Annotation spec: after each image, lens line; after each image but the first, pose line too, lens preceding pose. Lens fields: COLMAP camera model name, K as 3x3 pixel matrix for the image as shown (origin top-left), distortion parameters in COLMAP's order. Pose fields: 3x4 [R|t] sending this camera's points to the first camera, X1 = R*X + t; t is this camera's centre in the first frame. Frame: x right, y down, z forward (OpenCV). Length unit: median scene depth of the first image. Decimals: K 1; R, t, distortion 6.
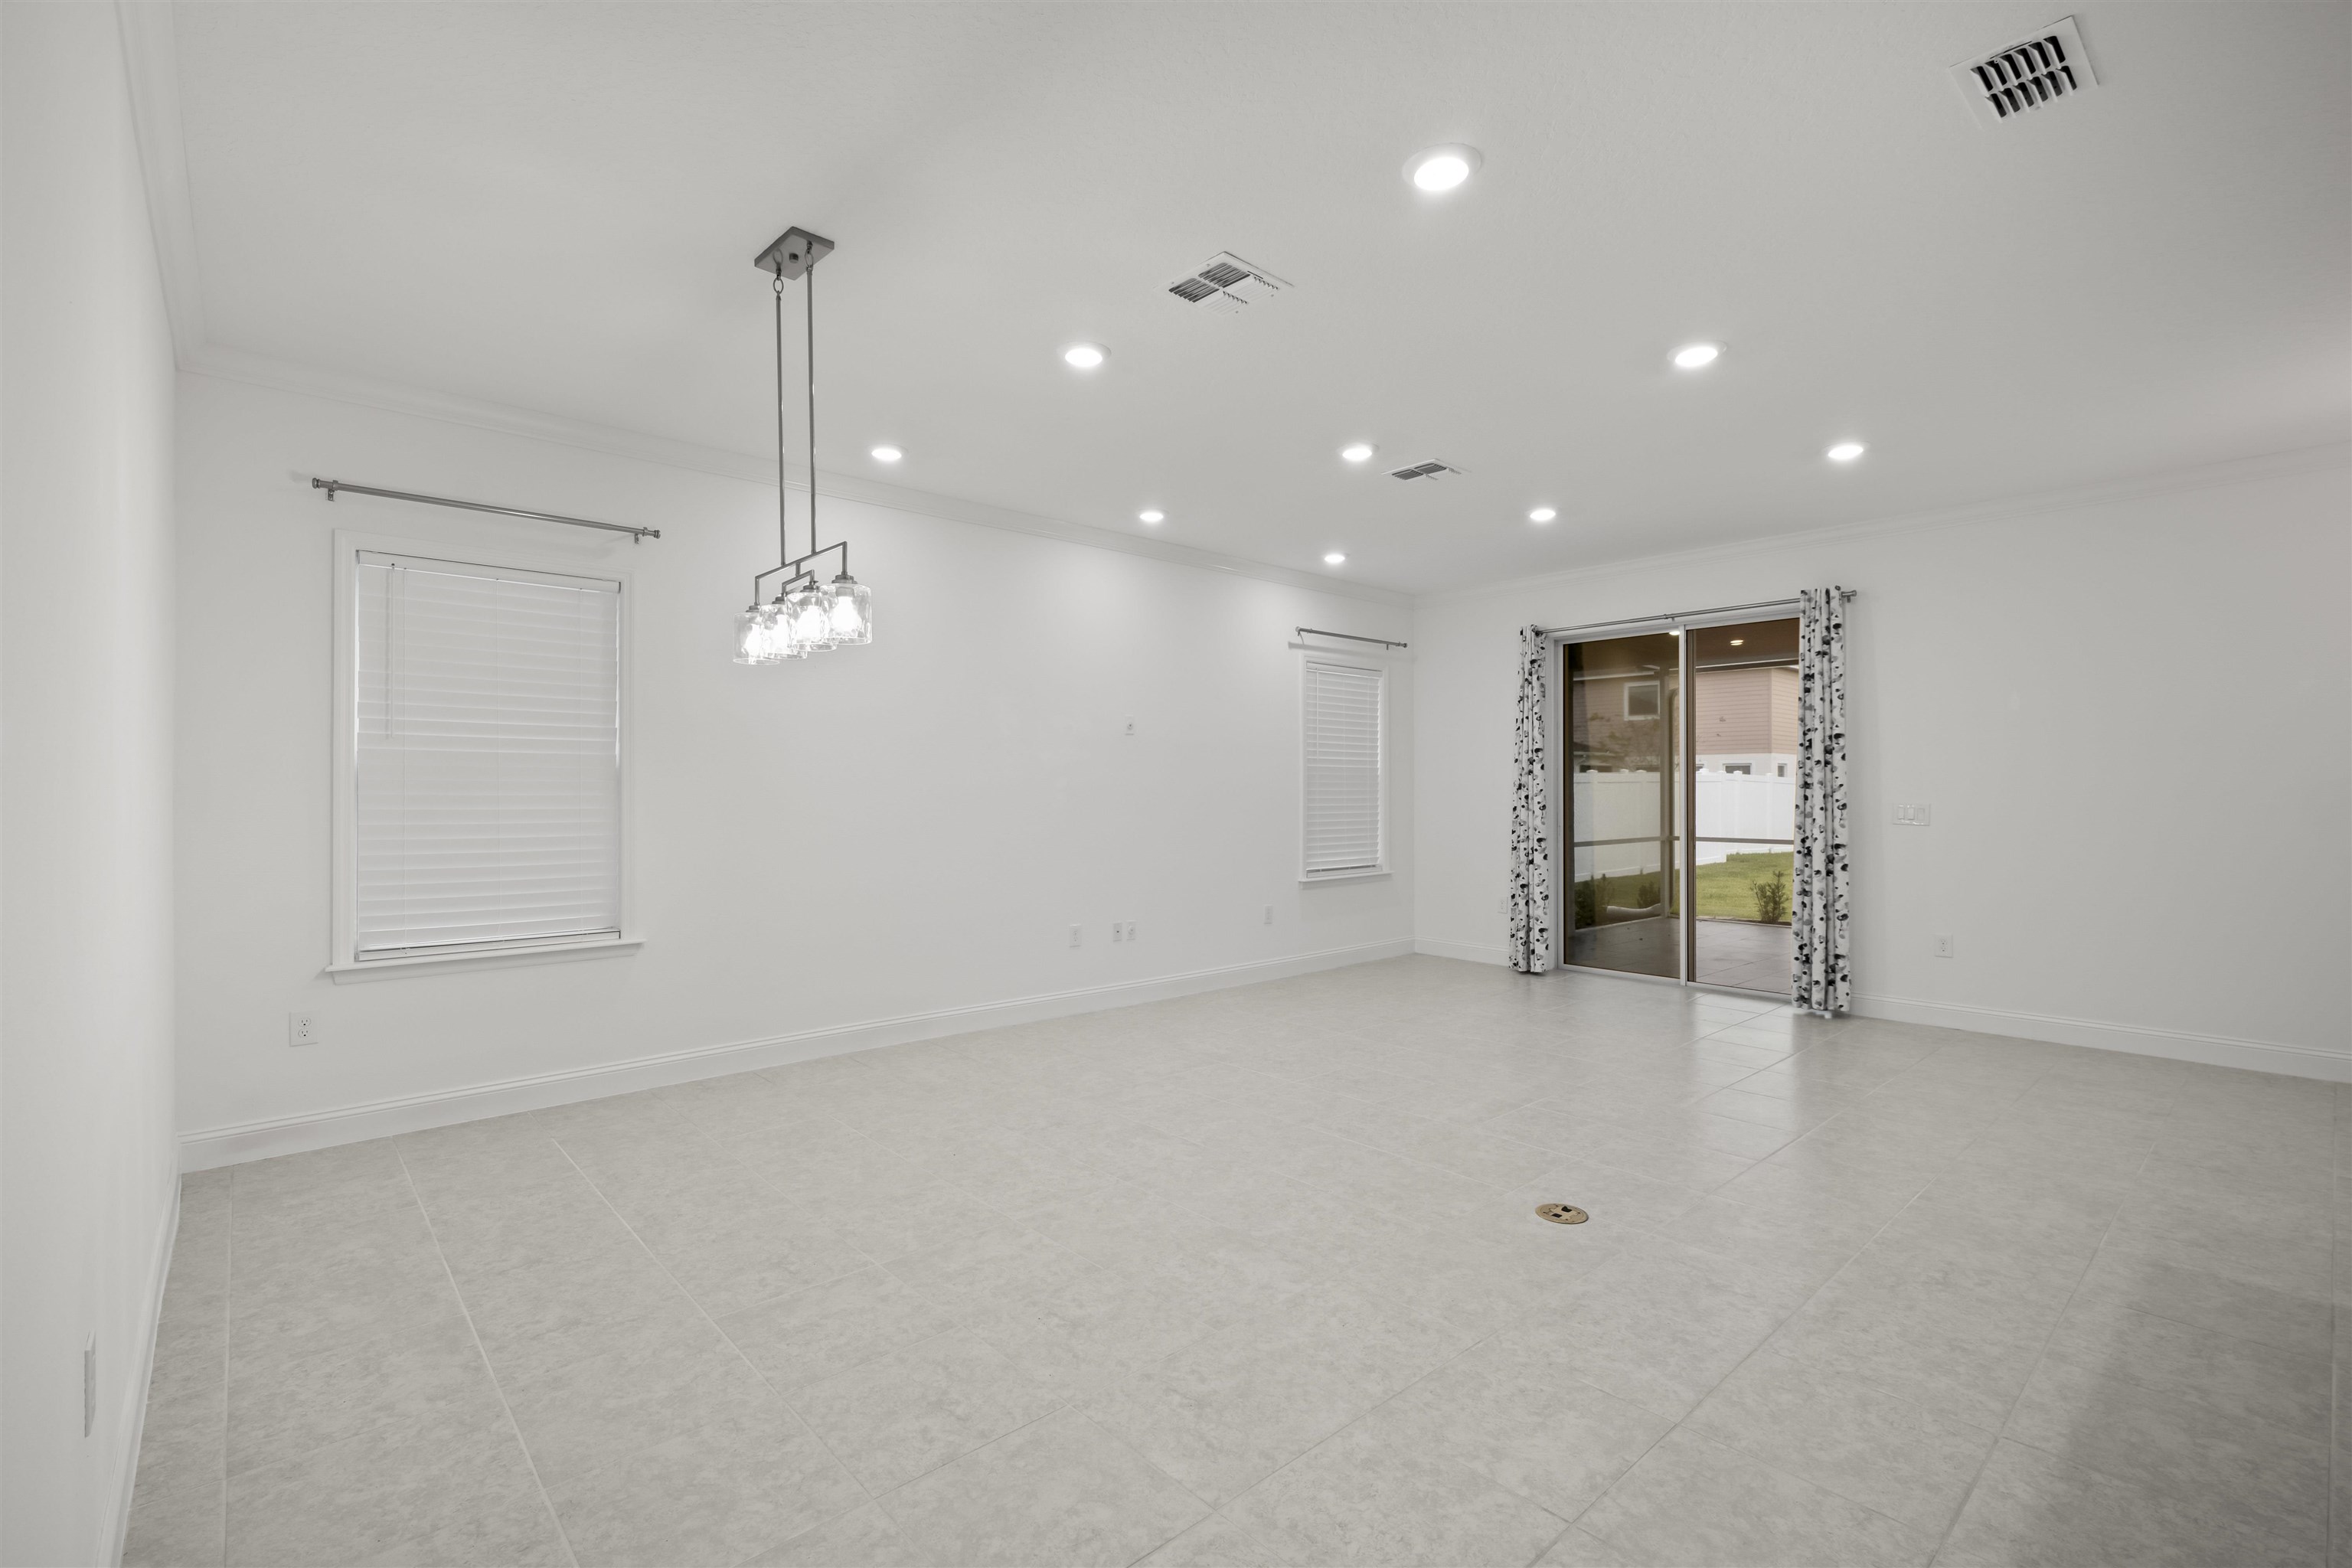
lens RADIAL K [[1055.2, 0, 1170.8], [0, 1055.2, 790.6], [0, 0, 1]] dist [0.000610, 0.000527]
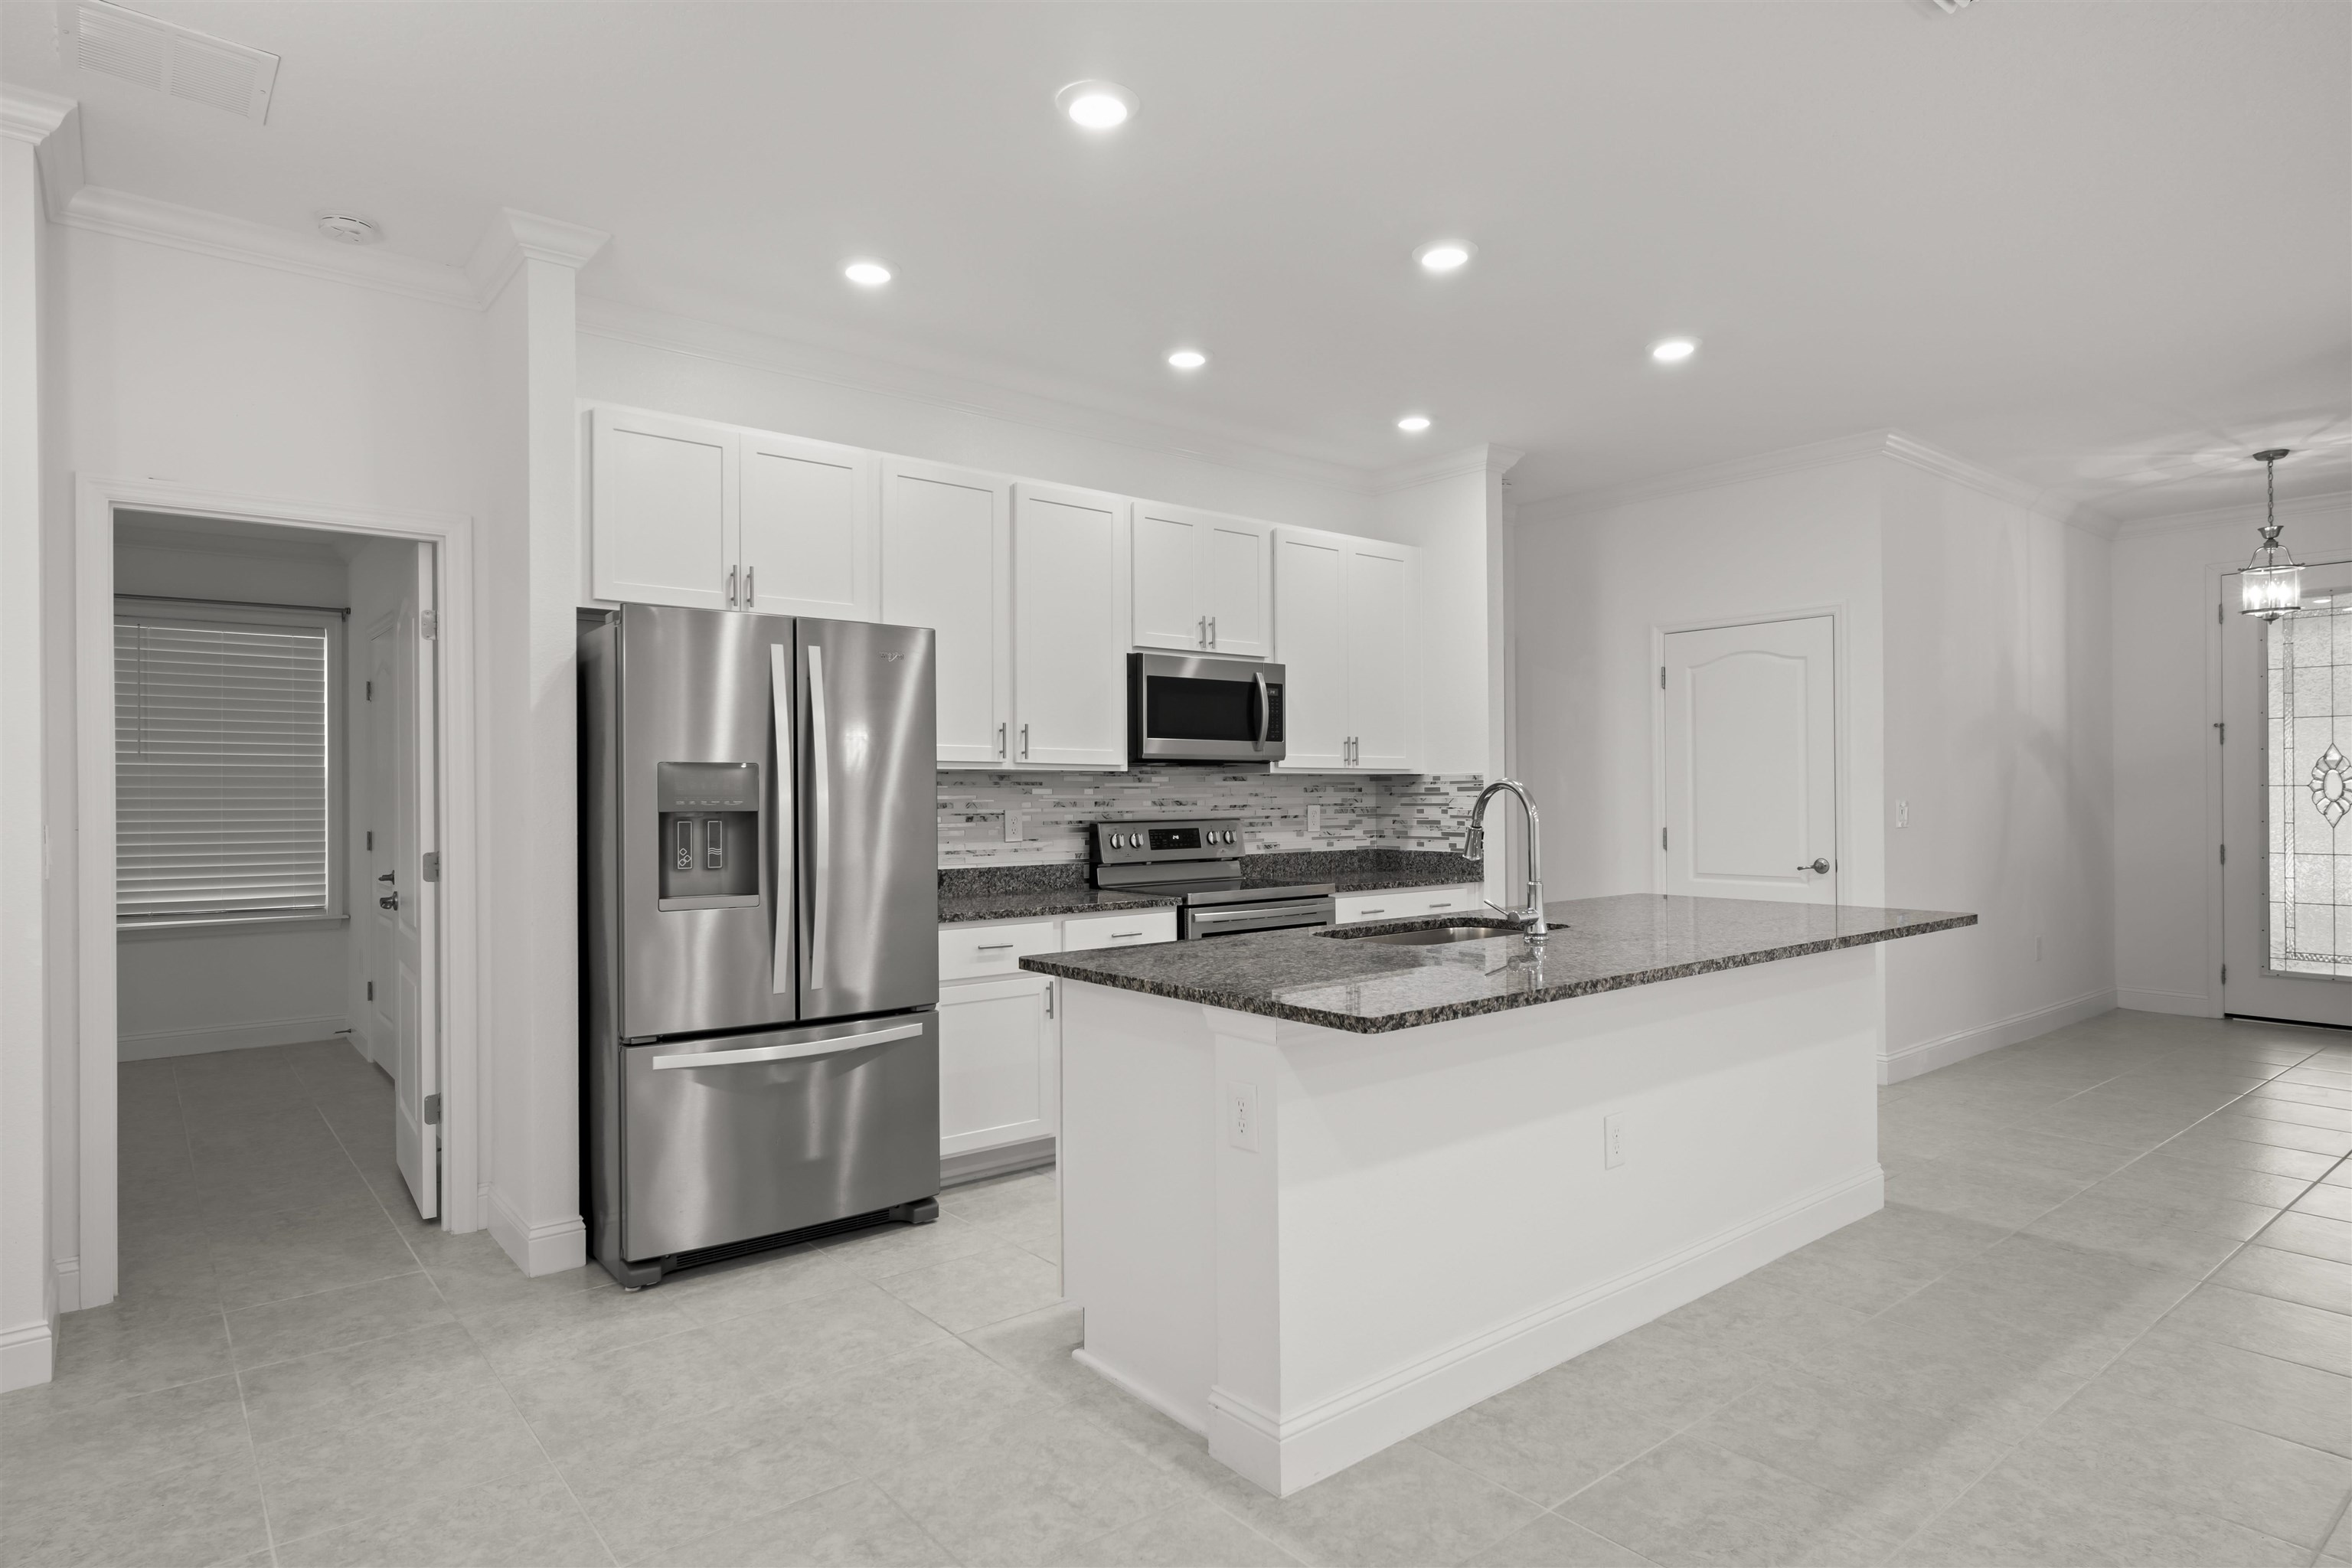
lens RADIAL K [[1303.7, 0, 1183.8], [0, 1303.7, 792.7], [0, 0, 1]] dist [-0.001311, 0.000869]
pose [[-0.998921, 0.006666, 0.045963, 0.496085], [0.006649, 0.999978, -0.000513, 0.002516], [-0.045966, -0.000207, -0.998943, 0.742765]]
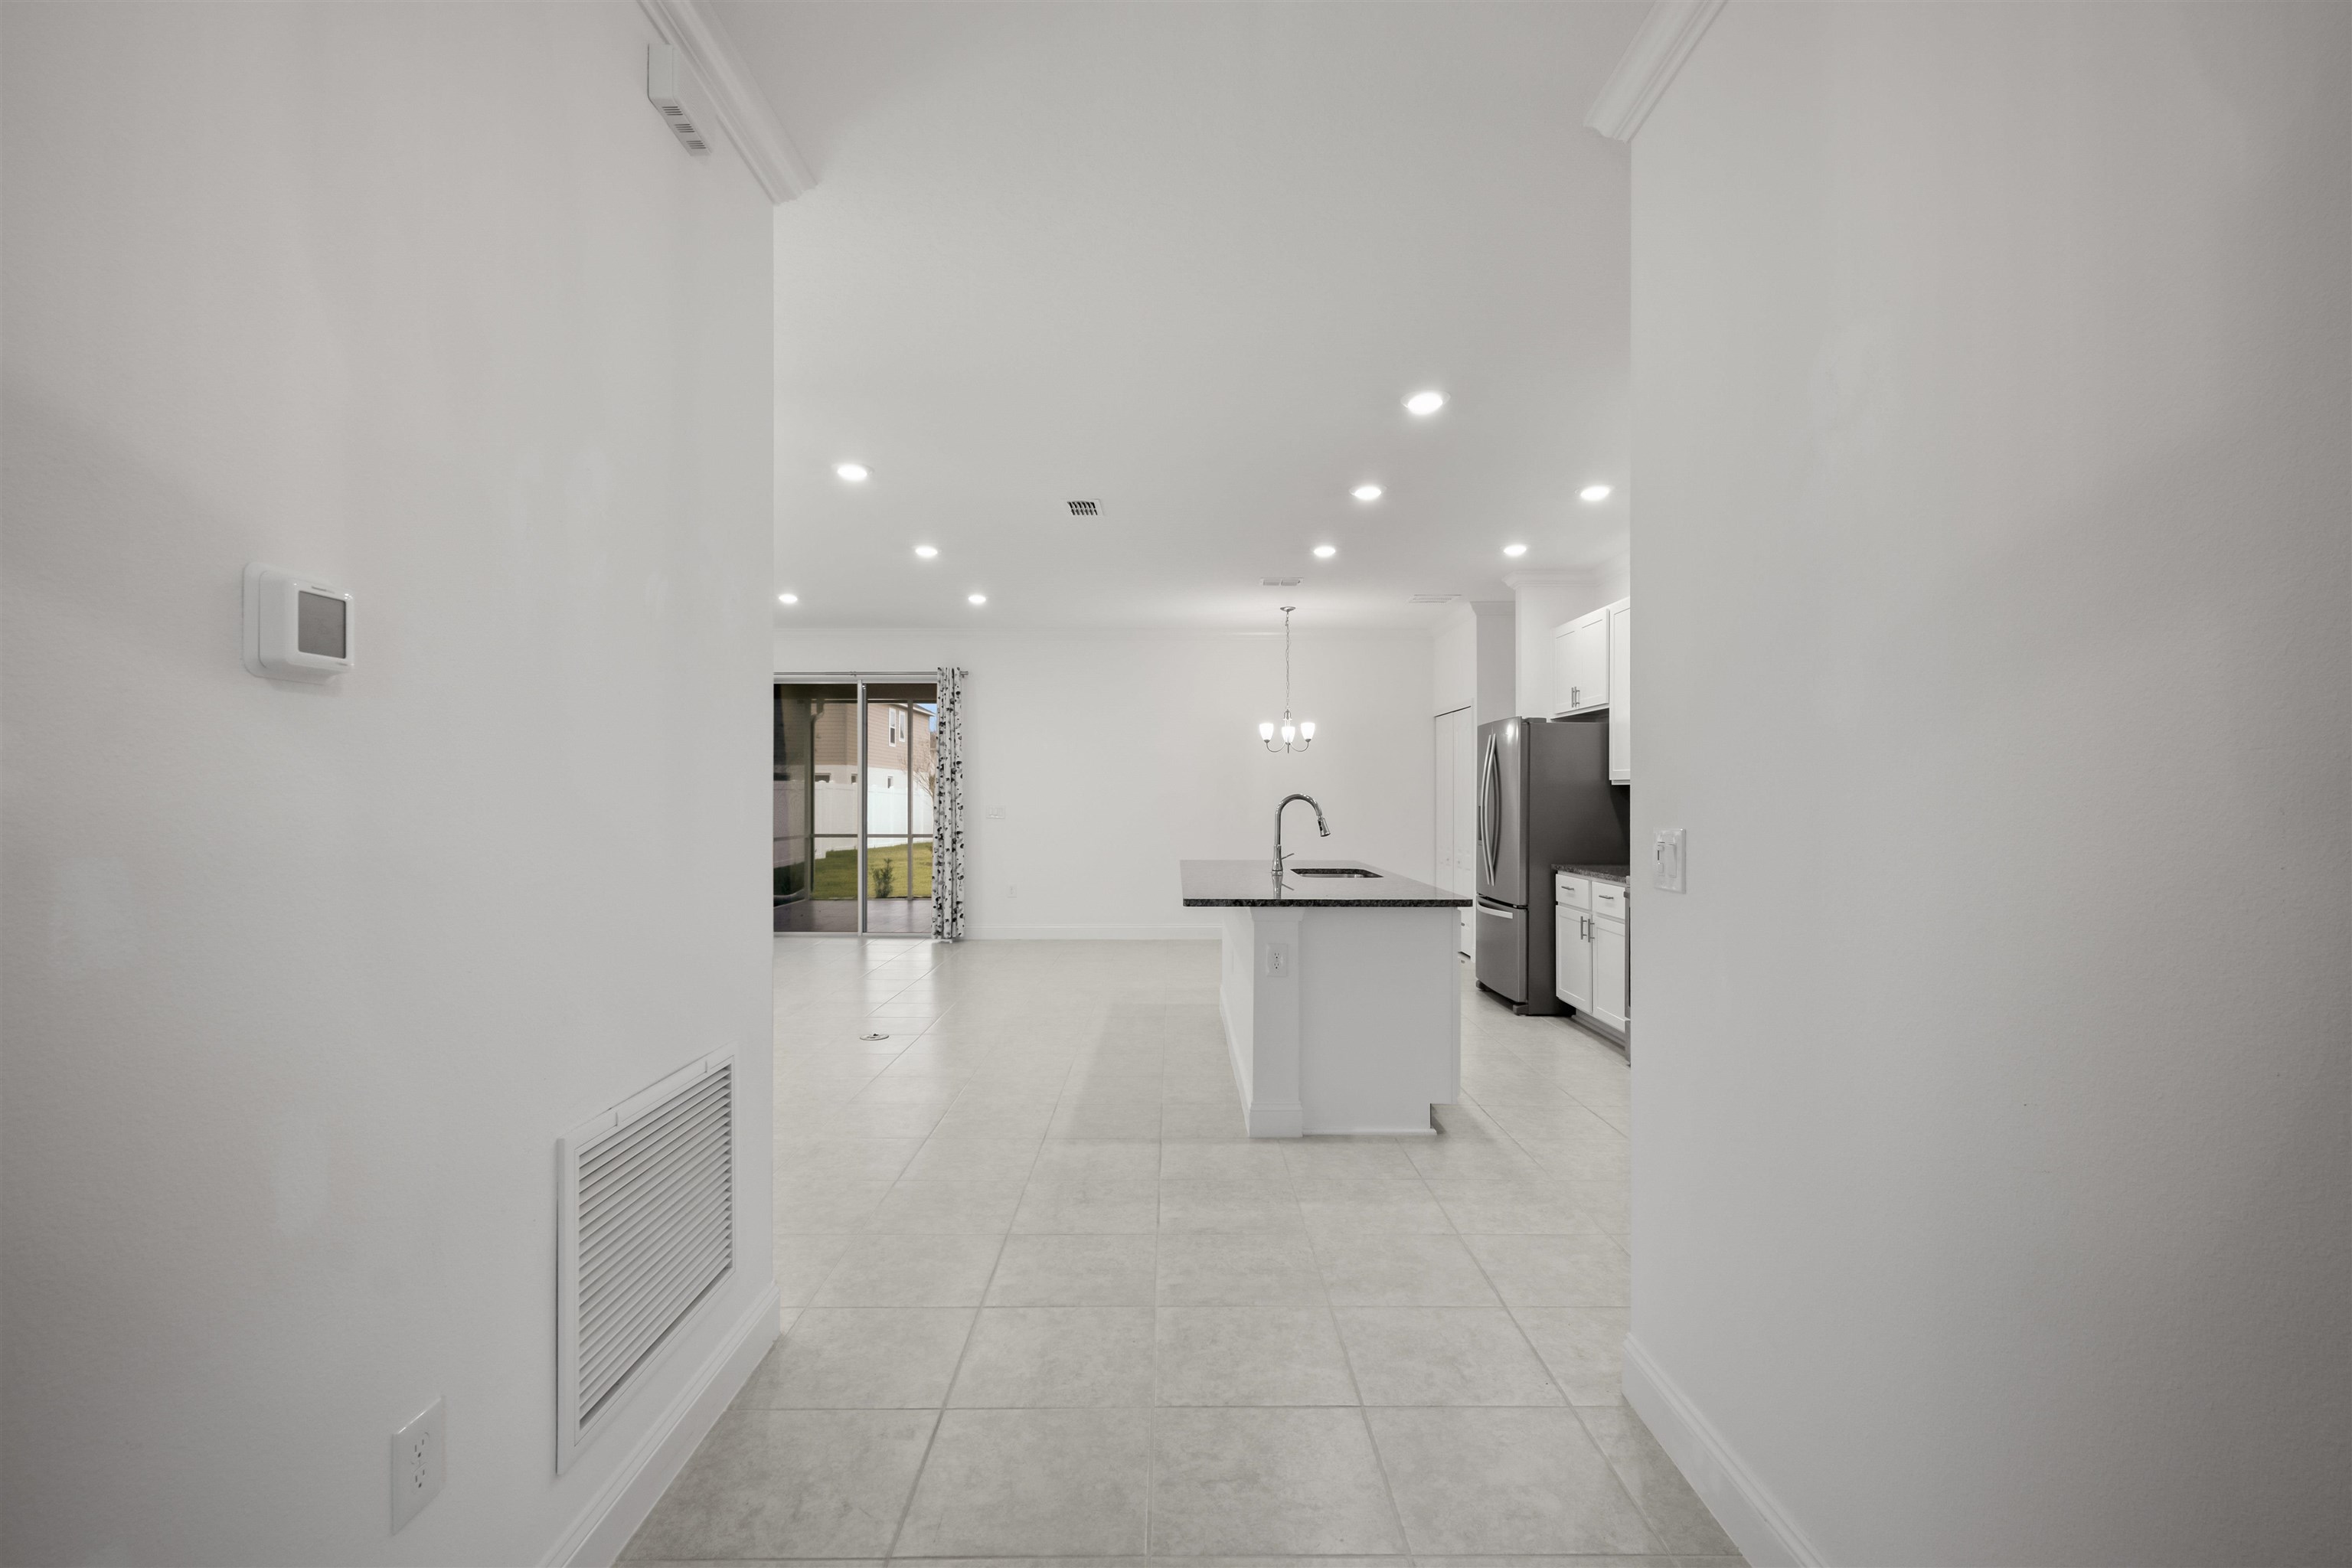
lens RADIAL K [[1055.2, 0, 1170.8], [0, 1055.2, 790.6], [0, 0, 1]] dist [0.000610, 0.000527]
pose [[0.674967, 0.005520, 0.737827, -0.311175], [-0.001230, 0.999979, -0.006356, -0.000539], [-0.737847, 0.003383, 0.674960, -0.291800]]
